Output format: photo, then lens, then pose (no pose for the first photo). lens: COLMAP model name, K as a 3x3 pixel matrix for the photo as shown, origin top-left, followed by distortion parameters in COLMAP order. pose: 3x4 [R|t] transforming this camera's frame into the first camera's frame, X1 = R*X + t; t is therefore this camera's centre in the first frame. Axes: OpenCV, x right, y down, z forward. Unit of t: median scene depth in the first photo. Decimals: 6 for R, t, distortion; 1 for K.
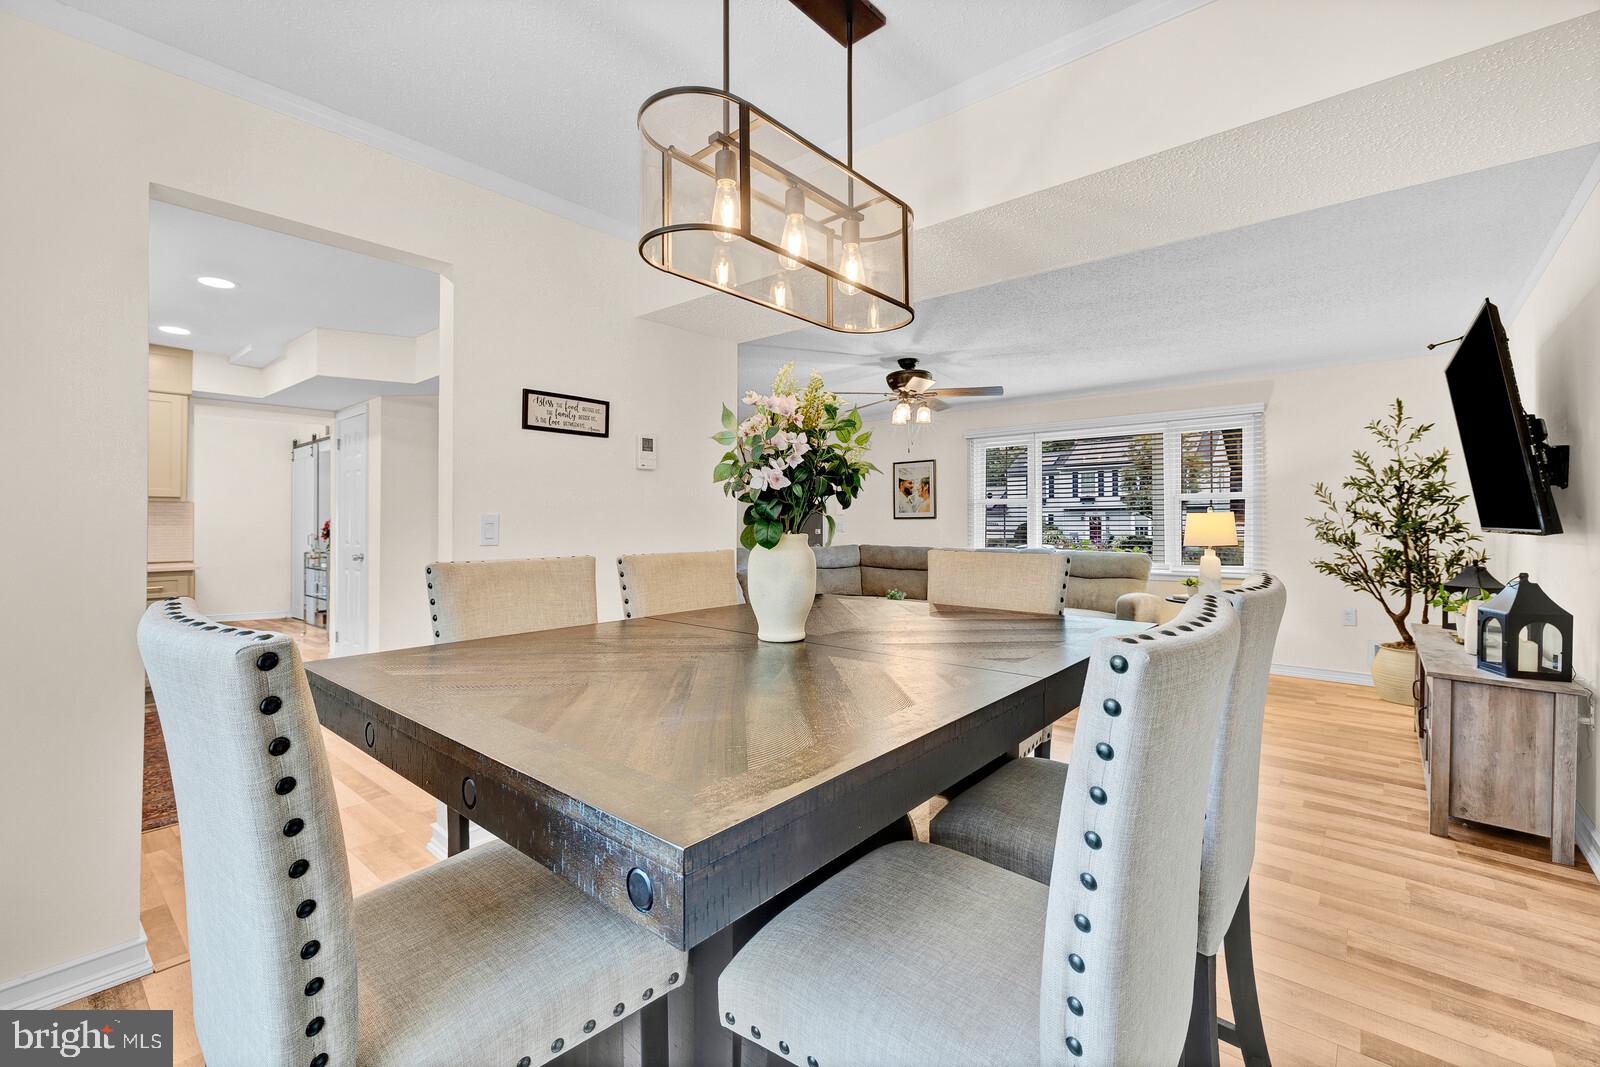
lens RADIAL K [[694.4, 0, 801.5], [0, 694.4, 521.1], [0, 0, 1]] dist [-0.000853, 0.000182]
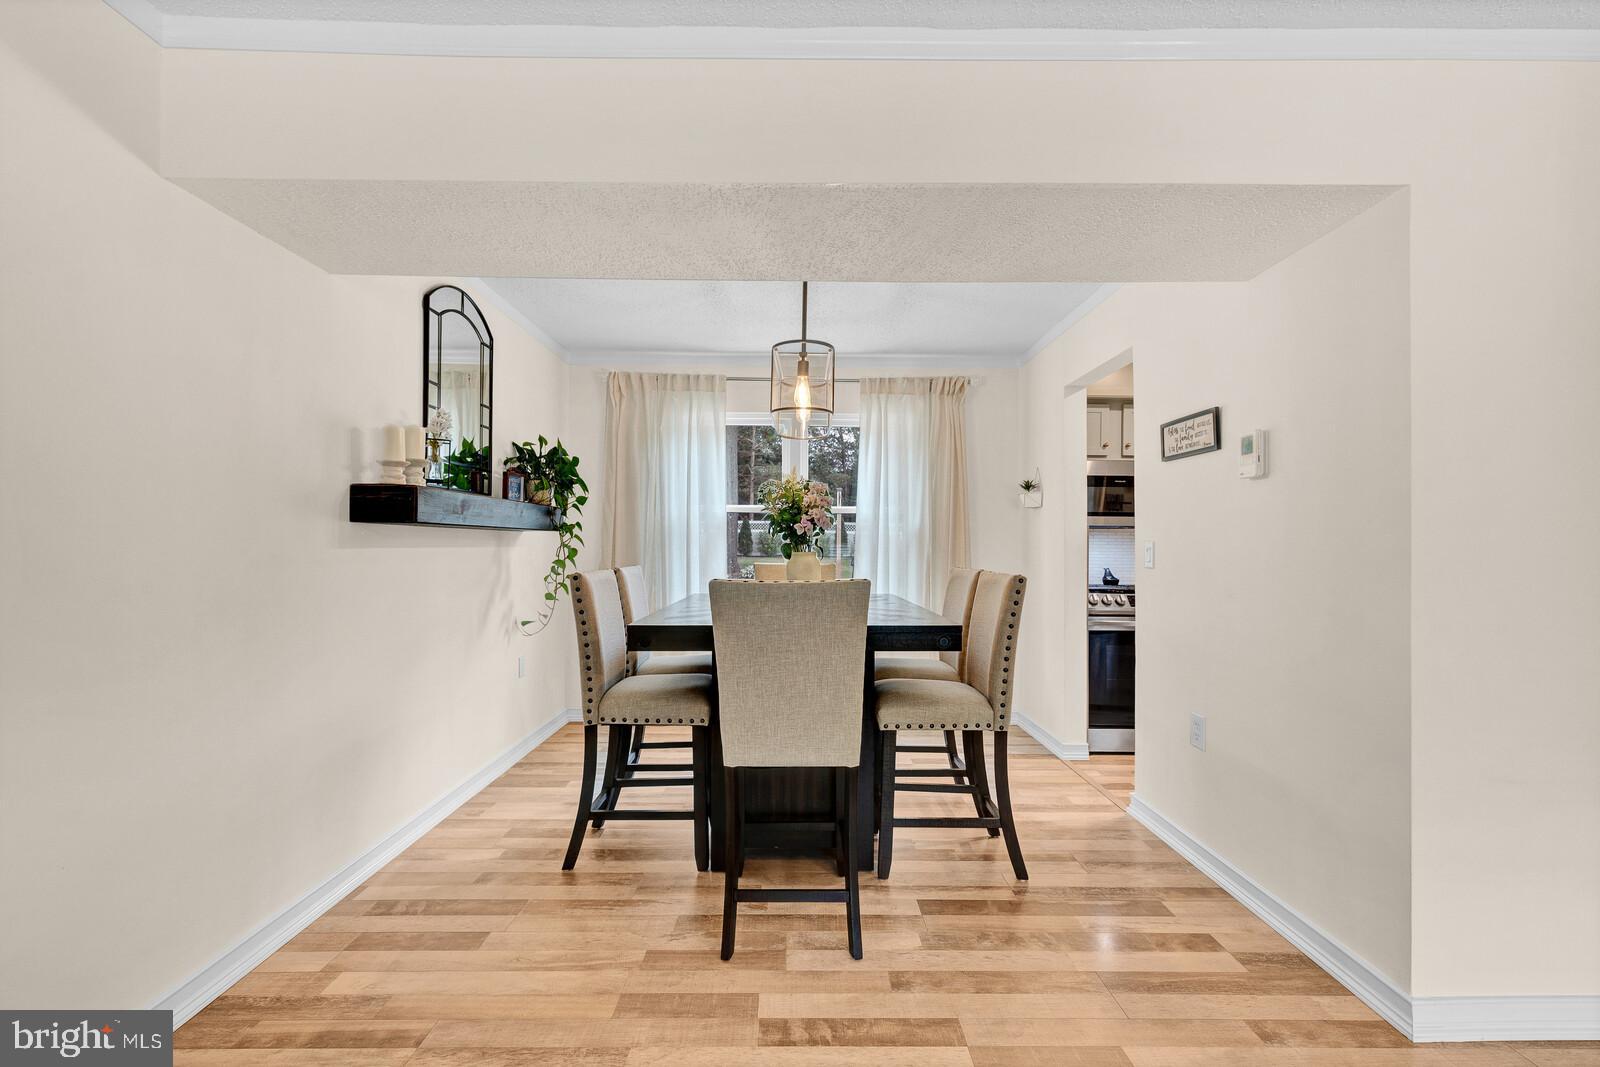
lens RADIAL K [[688.3, 0, 801.2], [0, 688.3, 539.9], [0, 0, 1]] dist [0.001156, 0.000334]
pose [[-0.754708, -0.009240, -0.655996, 0.390297], [-0.003858, 0.999946, -0.009646, 0.001439], [0.656050, -0.004749, -0.754703, 0.763580]]
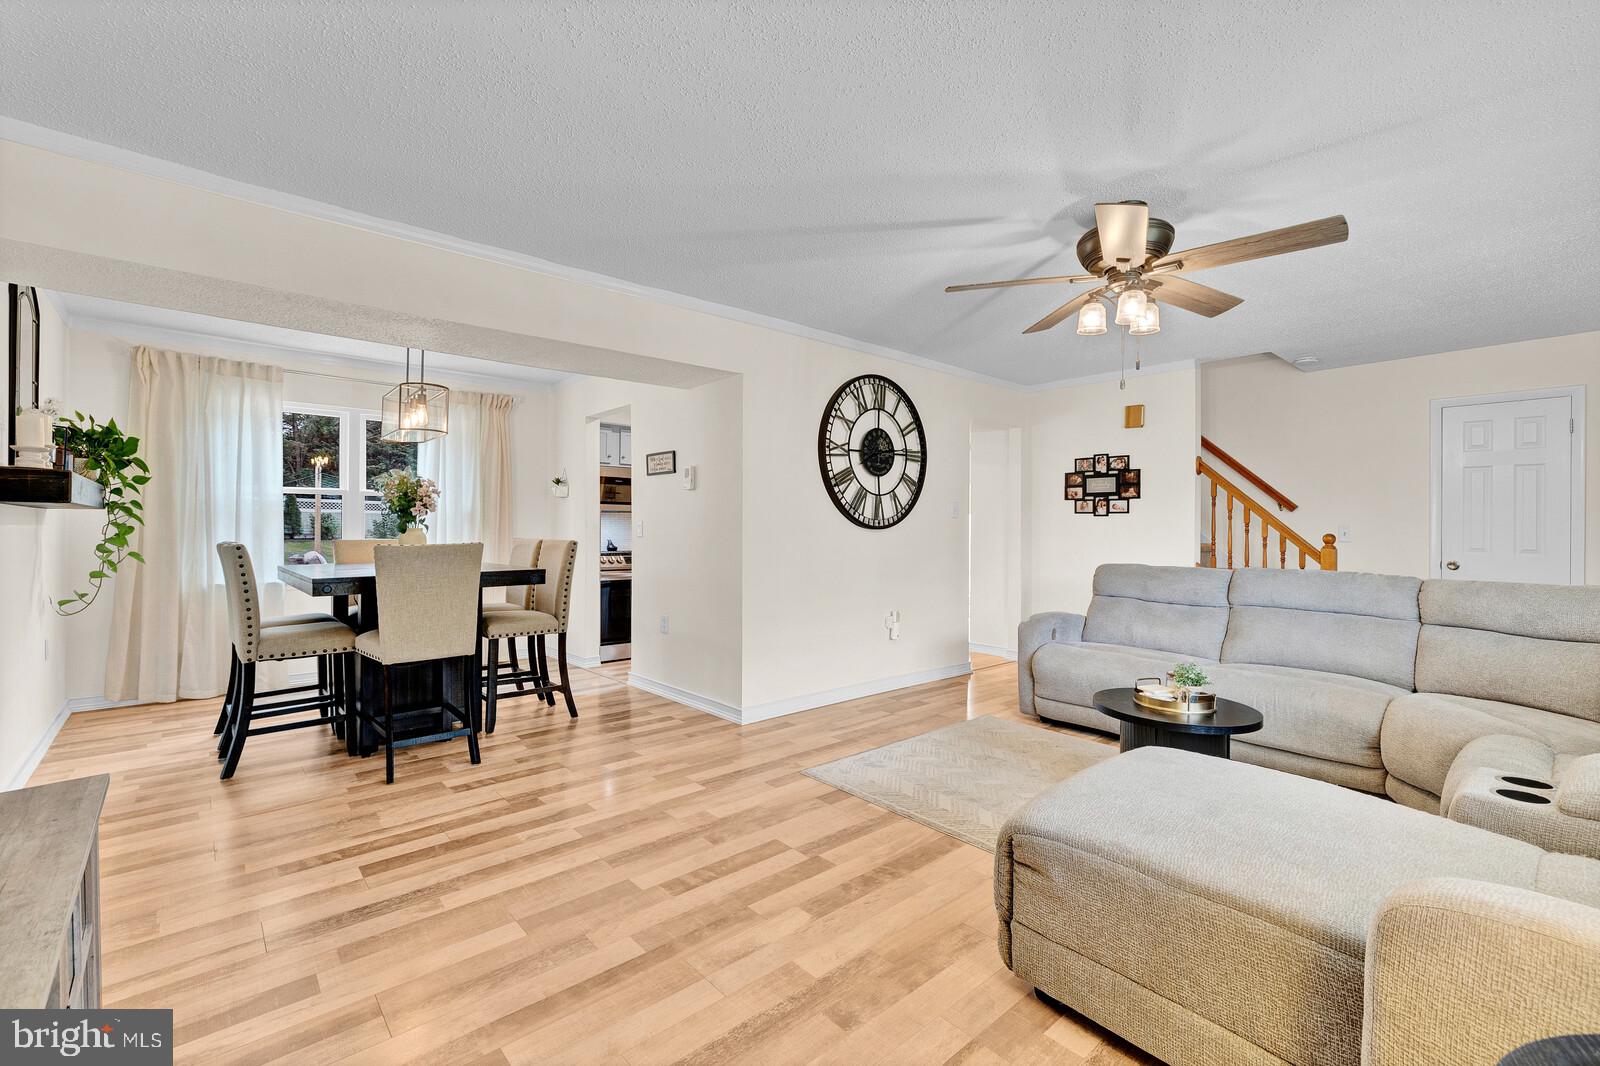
lens RADIAL K [[675.3, 0, 800.0], [0, 675.3, 533.0], [0, 0, 1]] dist [-0.013423, 0.000054]
pose [[-0.135726, 0.008581, -0.990709, 0.731457], [-0.001941, 0.999958, 0.008927, 0.003952], [0.990745, 0.003134, -0.135704, 0.882345]]
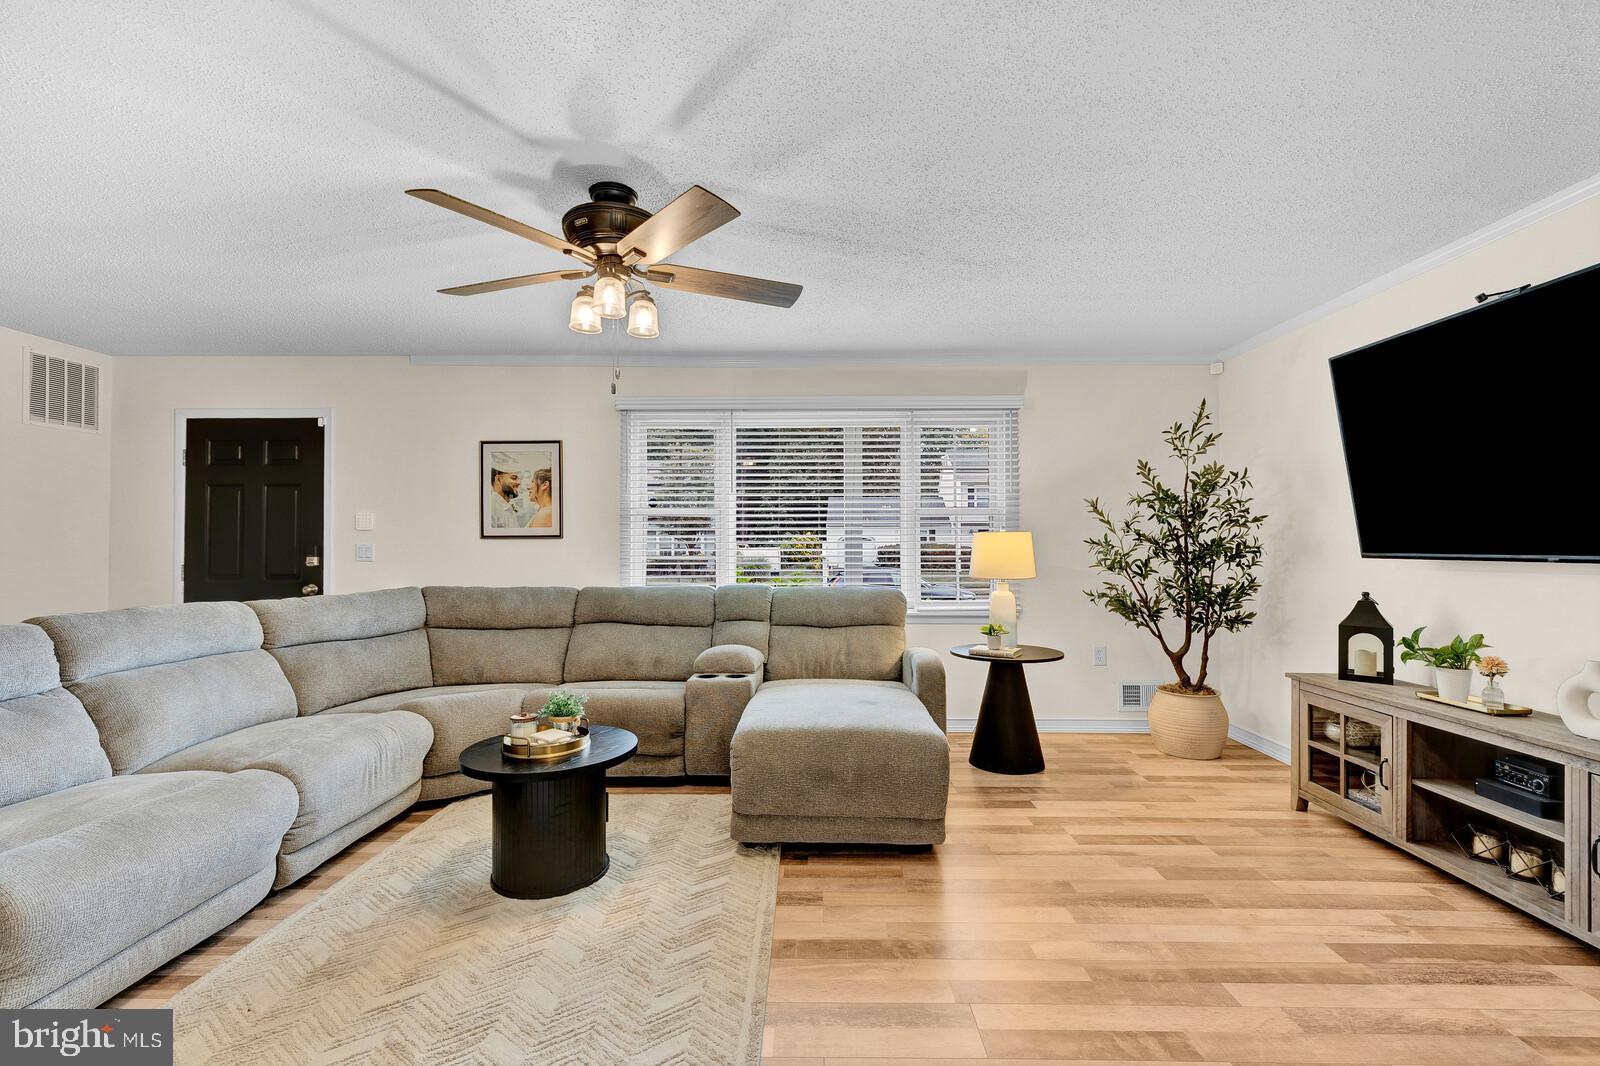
lens RADIAL K [[688.3, 0, 801.2], [0, 688.3, 539.4], [0, 0, 1]] dist [0.001156, 0.000334]
pose [[0.769751, 0.005198, 0.638323, -0.041706], [-0.002402, 0.999983, -0.005246, -0.000135], [-0.638339, 0.002504, 0.769751, 0.604146]]
